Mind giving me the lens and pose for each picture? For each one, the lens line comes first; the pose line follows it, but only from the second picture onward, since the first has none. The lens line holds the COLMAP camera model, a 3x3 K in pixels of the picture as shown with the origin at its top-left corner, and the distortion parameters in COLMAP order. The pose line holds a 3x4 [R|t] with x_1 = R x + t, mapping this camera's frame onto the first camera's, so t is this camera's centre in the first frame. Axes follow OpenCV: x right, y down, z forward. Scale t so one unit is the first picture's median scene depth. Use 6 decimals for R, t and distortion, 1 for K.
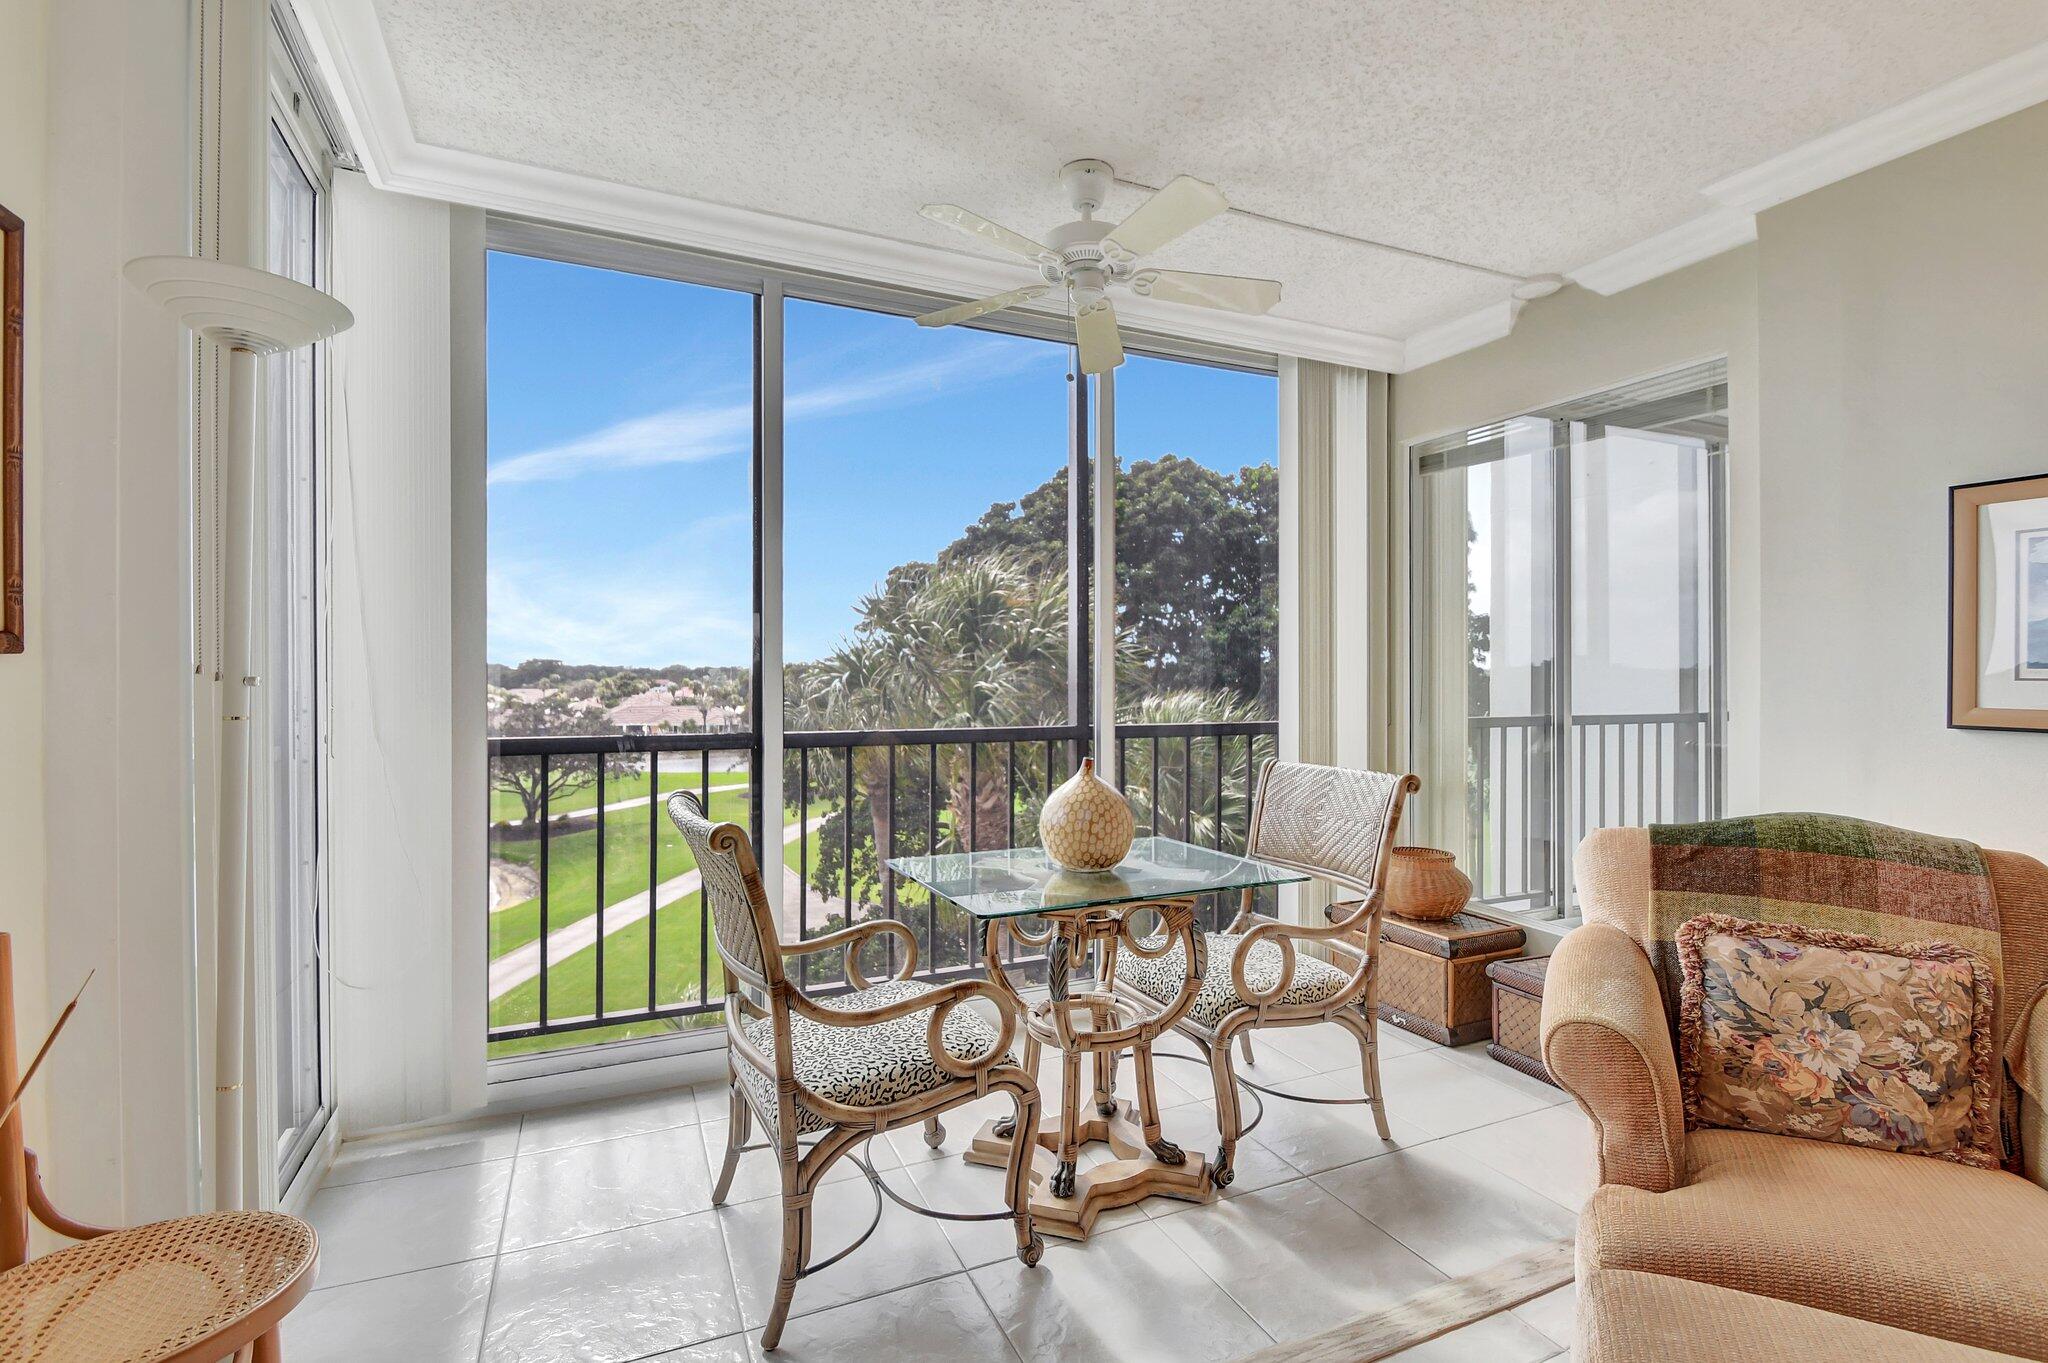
lens RADIAL K [[927.5, 0, 1024.0], [0, 927.5, 681.5], [0, 0, 1]] dist [0.003674, -0.010080]
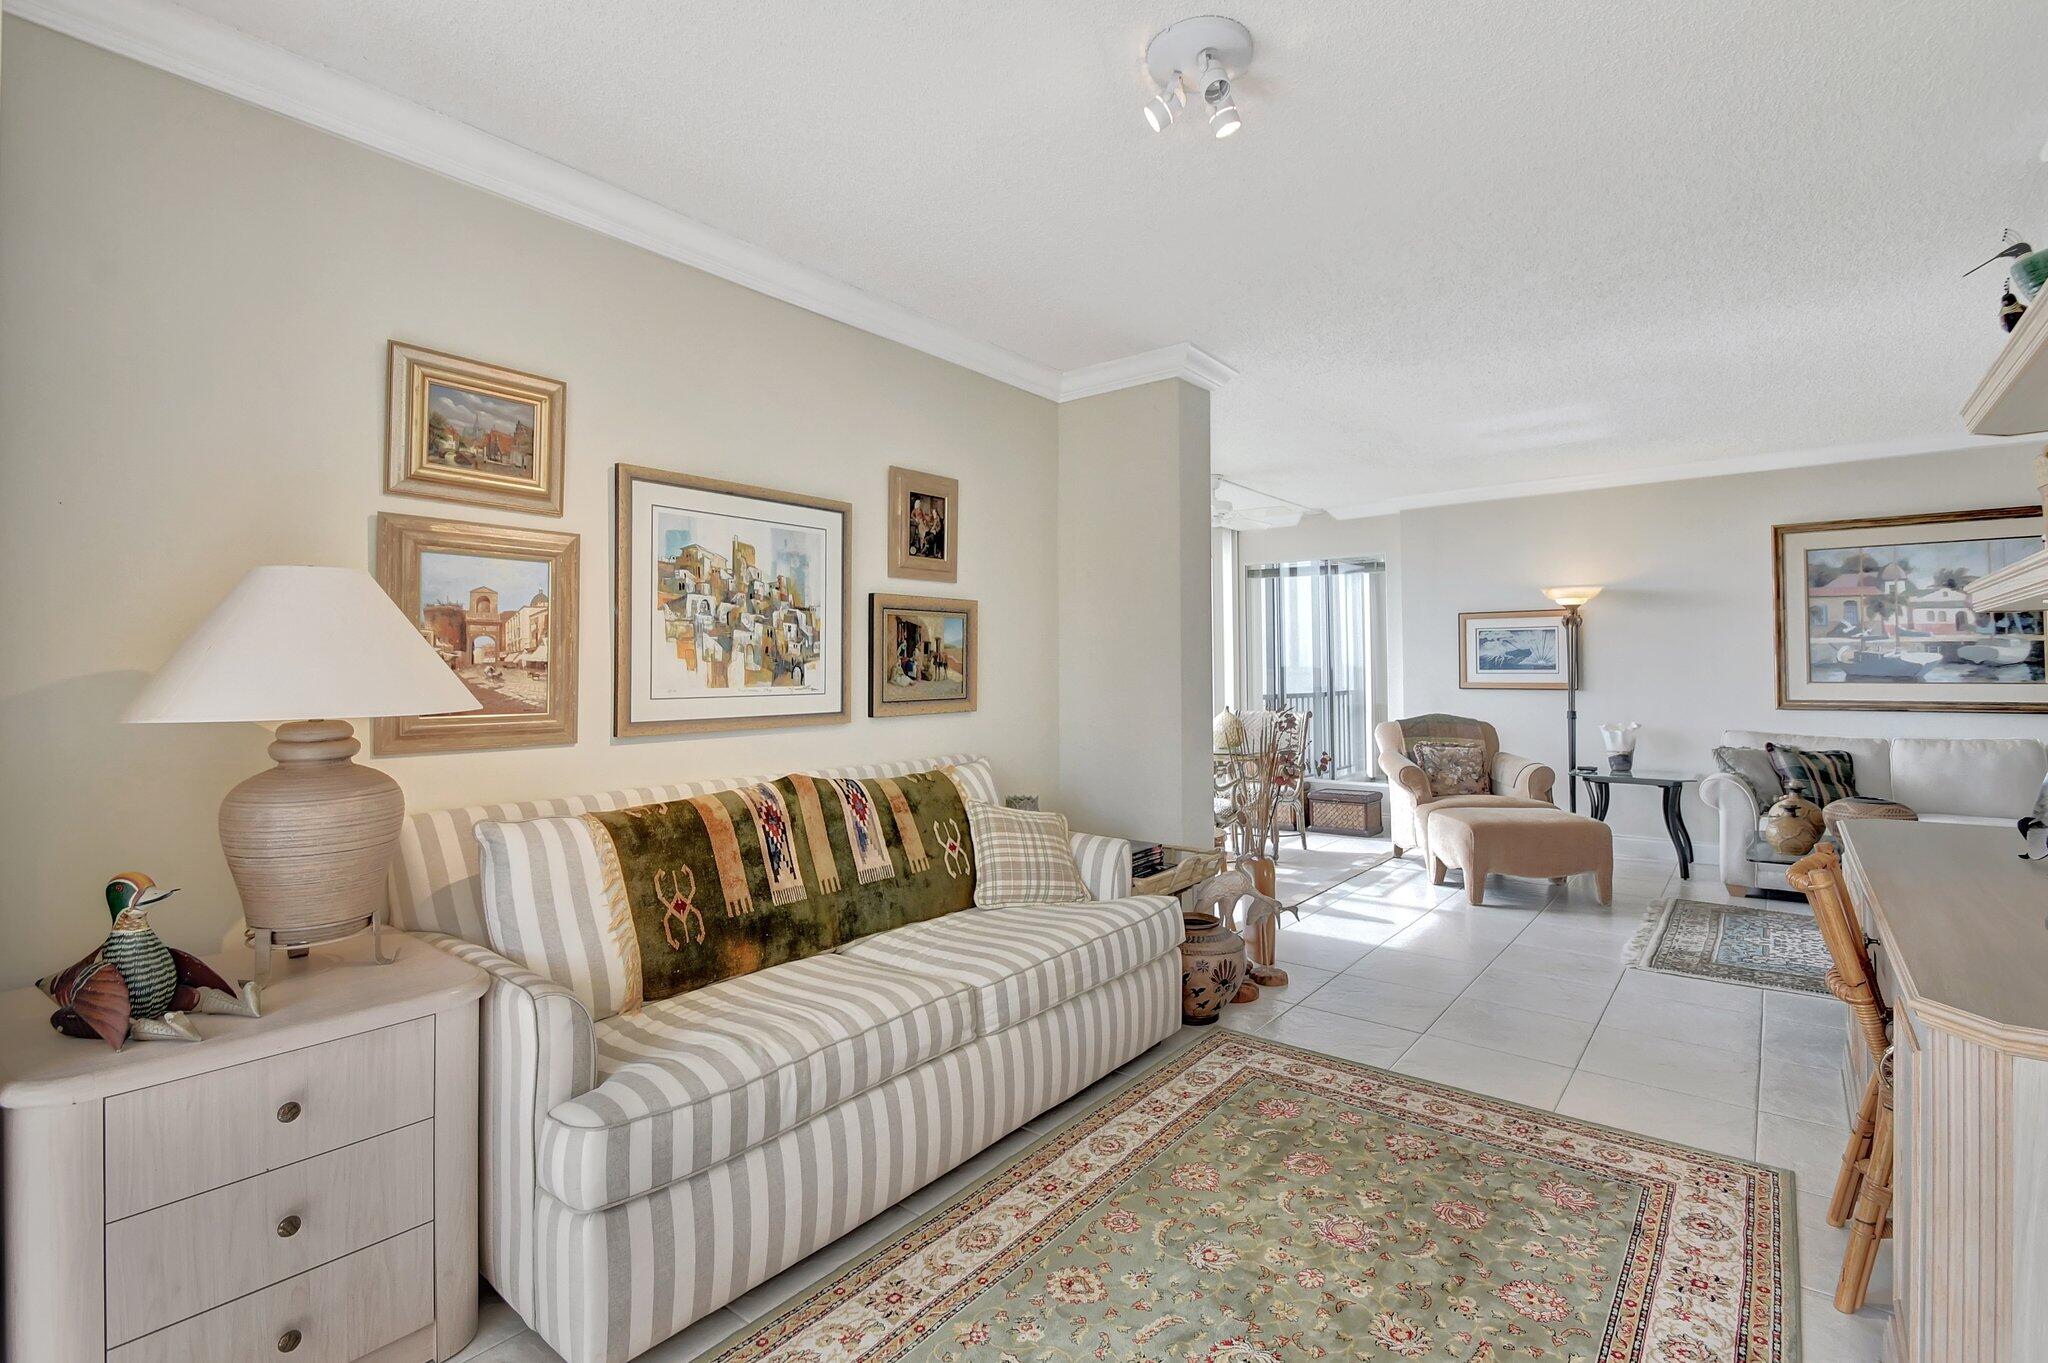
lens RADIAL K [[917.2, 0, 1029.2], [0, 917.2, 649.5], [0, 0, 1]] dist [-0.001231, -0.010522]
pose [[0.895822, 0.010176, 0.444297, -2.205979], [0.006572, 0.999325, -0.036139, 0.024381], [-0.444364, 0.035294, 0.895151, -1.494314]]
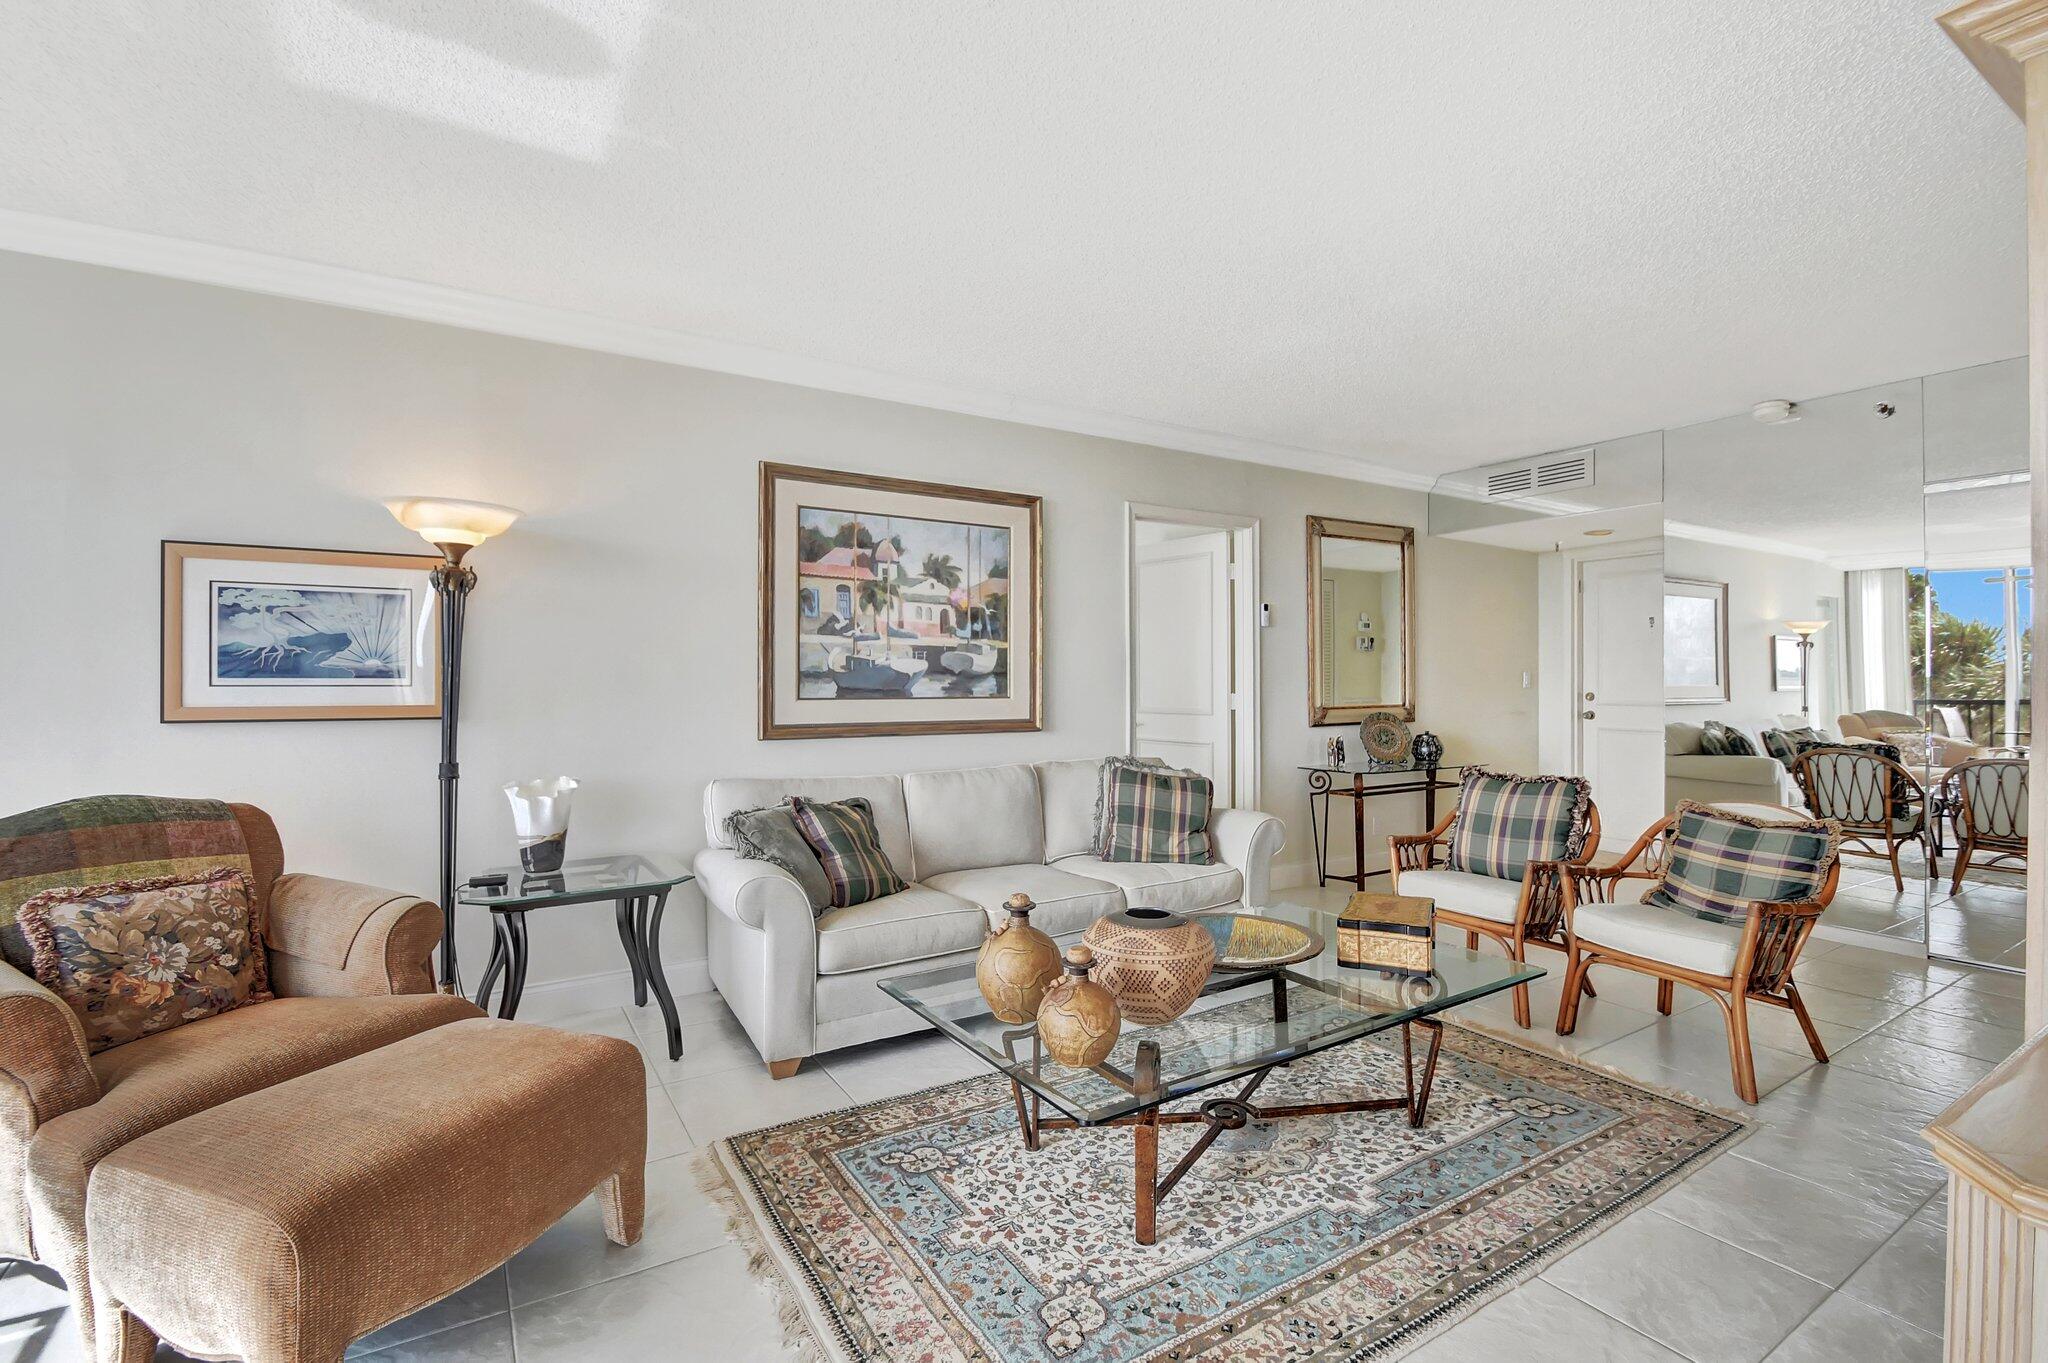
lens RADIAL K [[927.5, 0, 1024.0], [0, 927.5, 681.5], [0, 0, 1]] dist [0.003674, -0.010080]
pose [[-0.129227, 0.001094, 0.991614, -0.581852], [0.010850, 0.999941, 0.000311, 0.004945], [-0.991556, 0.010799, -0.129231, -0.061505]]
